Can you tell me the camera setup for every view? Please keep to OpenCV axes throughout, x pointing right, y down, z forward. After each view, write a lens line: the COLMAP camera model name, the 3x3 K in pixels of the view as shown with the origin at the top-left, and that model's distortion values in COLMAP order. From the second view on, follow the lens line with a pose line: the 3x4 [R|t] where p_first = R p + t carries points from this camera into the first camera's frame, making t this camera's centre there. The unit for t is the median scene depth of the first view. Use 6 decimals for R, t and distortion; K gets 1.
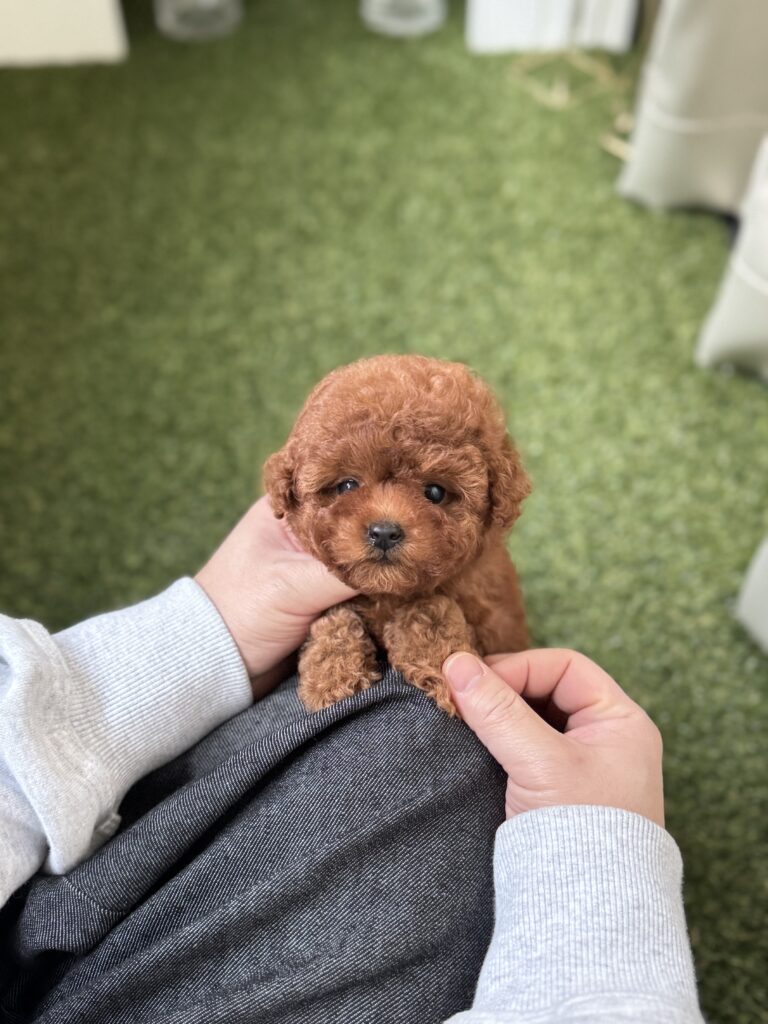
lens RADIAL K [[985.5, 0, 384.0], [0, 985.5, 512.0], [0, 0, 1]] dist [0.149127, -0.373816]
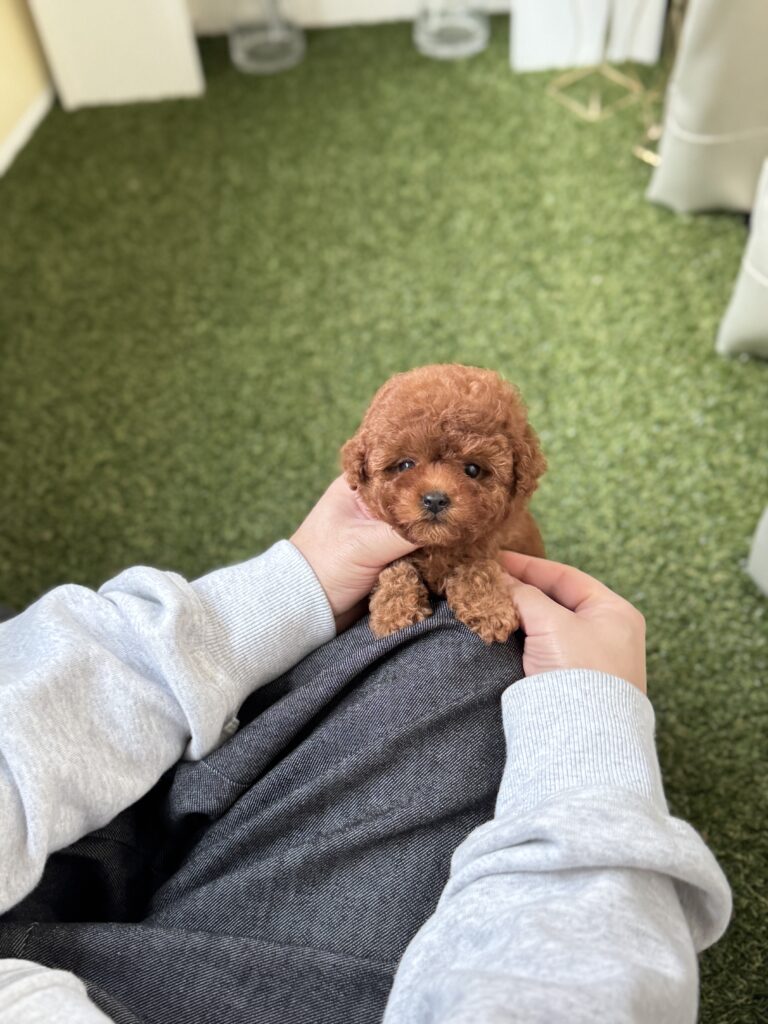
lens RADIAL K [[980.4, 0, 355.2], [0, 980.4, 509.6], [0, 0, 1]] dist [0.172424, -0.435096]
pose [[0.995658, -0.018613, -0.091207, 0.007964], [0.019667, 0.999750, 0.010673, 0.009582], [0.090986, -0.012421, 0.995775, -0.186158]]
